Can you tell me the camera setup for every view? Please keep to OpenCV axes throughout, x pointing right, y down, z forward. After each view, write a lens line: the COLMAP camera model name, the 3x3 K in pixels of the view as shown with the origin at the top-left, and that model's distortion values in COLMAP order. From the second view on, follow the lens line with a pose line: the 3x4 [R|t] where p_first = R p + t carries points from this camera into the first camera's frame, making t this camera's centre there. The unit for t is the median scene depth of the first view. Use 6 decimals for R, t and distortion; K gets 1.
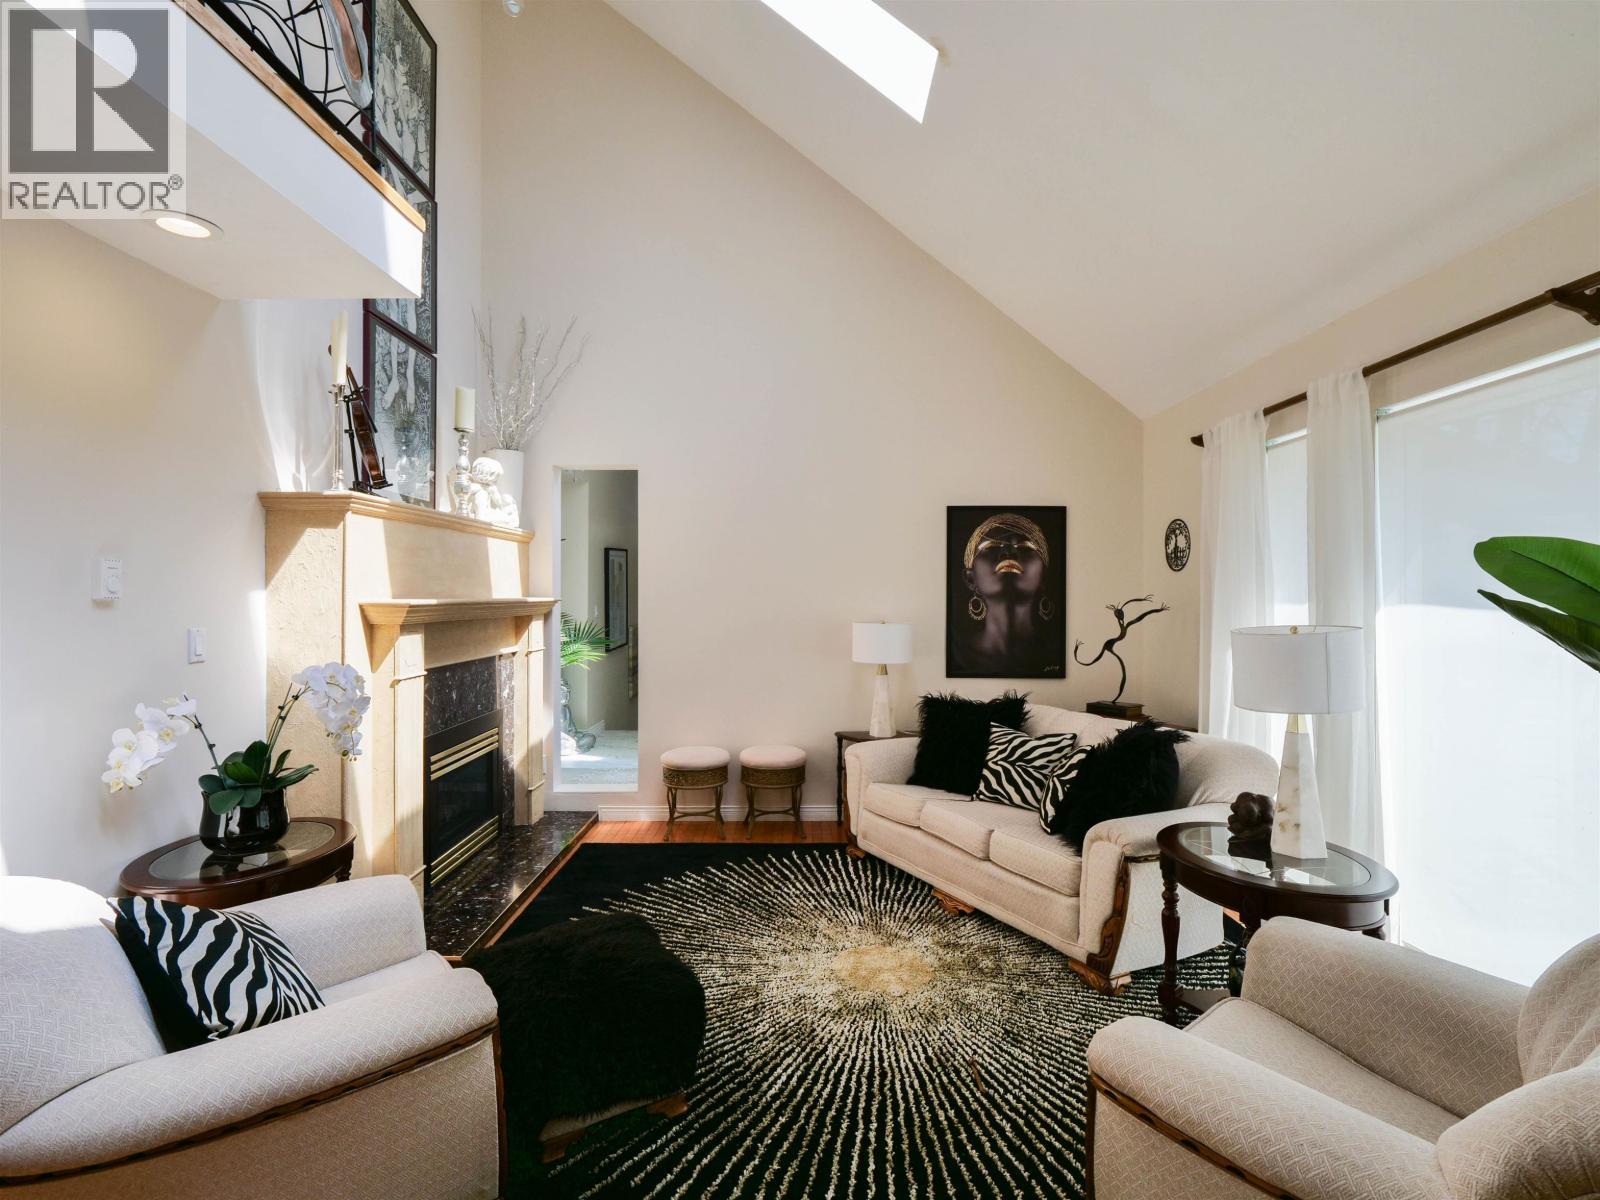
lens RADIAL K [[928.9, 0, 789.9], [0, 928.9, 600.5], [0, 0, 1]] dist [0.000226, -0.000205]
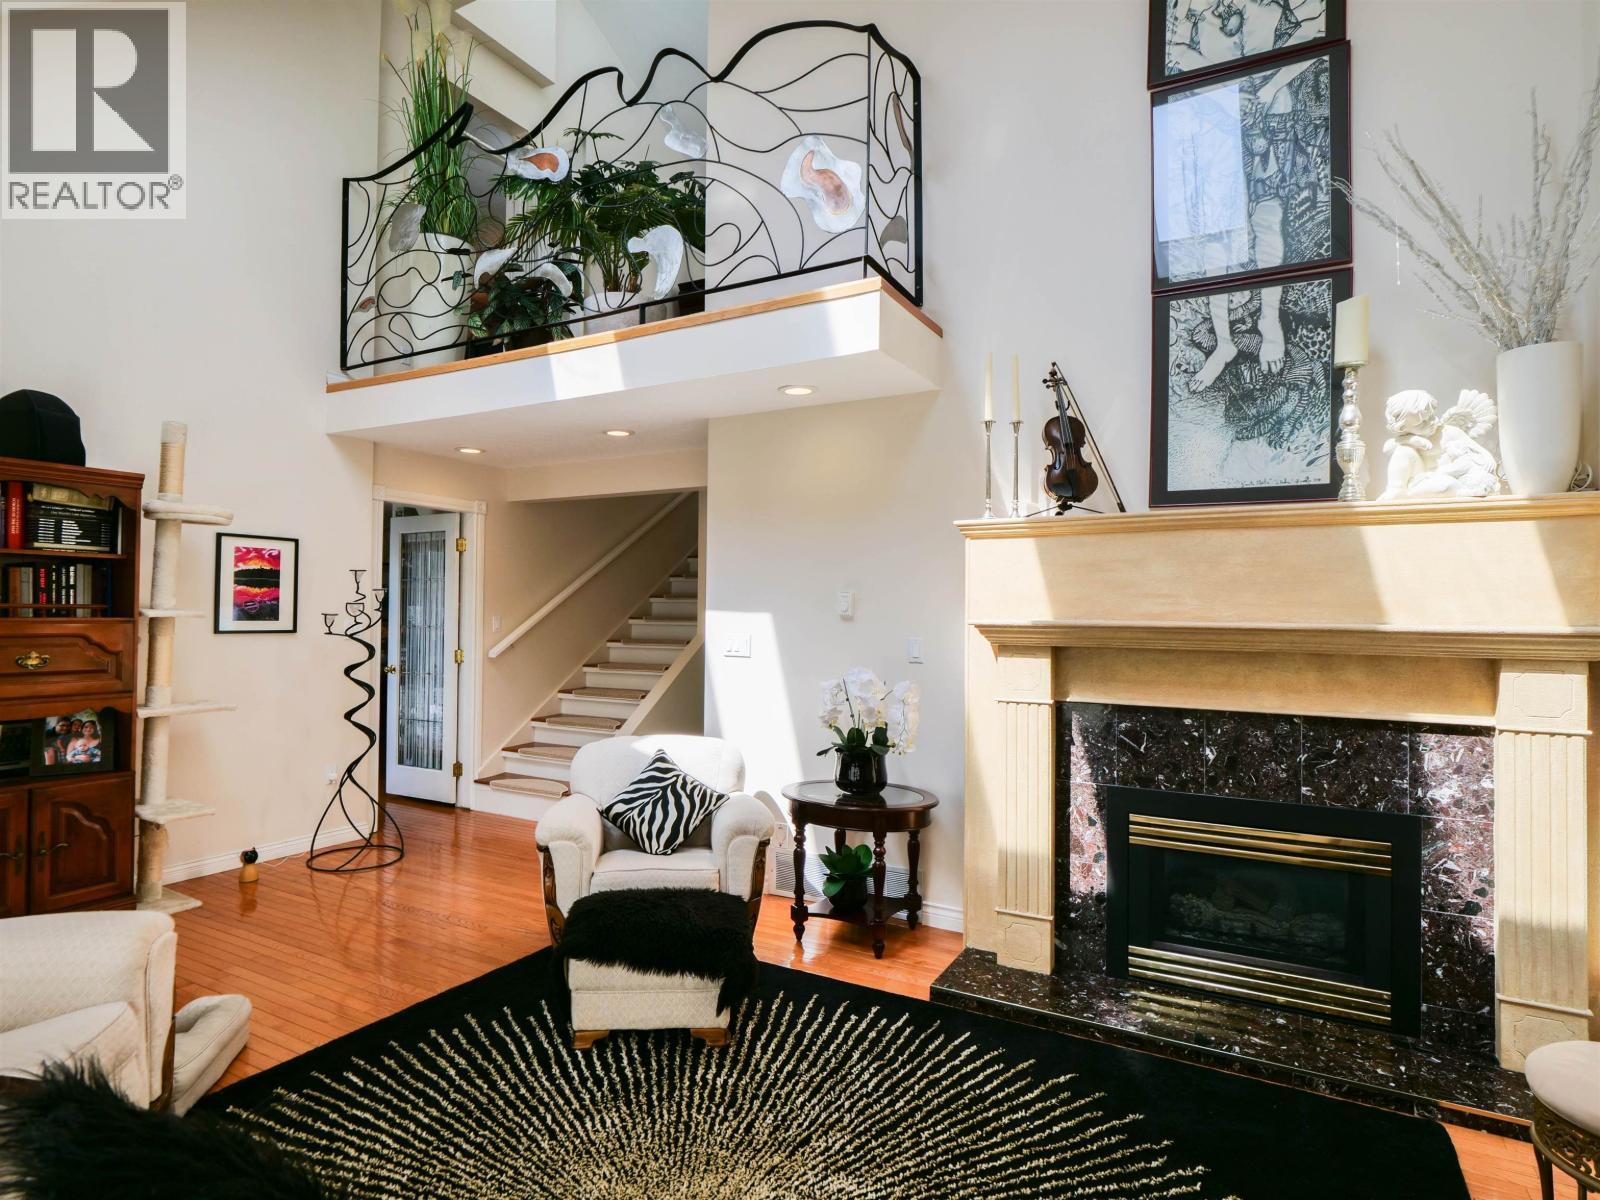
lens RADIAL K [[928.9, 0, 789.9], [0, 928.9, 600.5], [0, 0, 1]] dist [0.000226, -0.000205]
pose [[-0.518491, -0.020516, -0.854837, 0.444786], [-0.013318, 0.999785, -0.015917, -0.002626], [0.854979, 0.003131, -0.518653, 1.098595]]
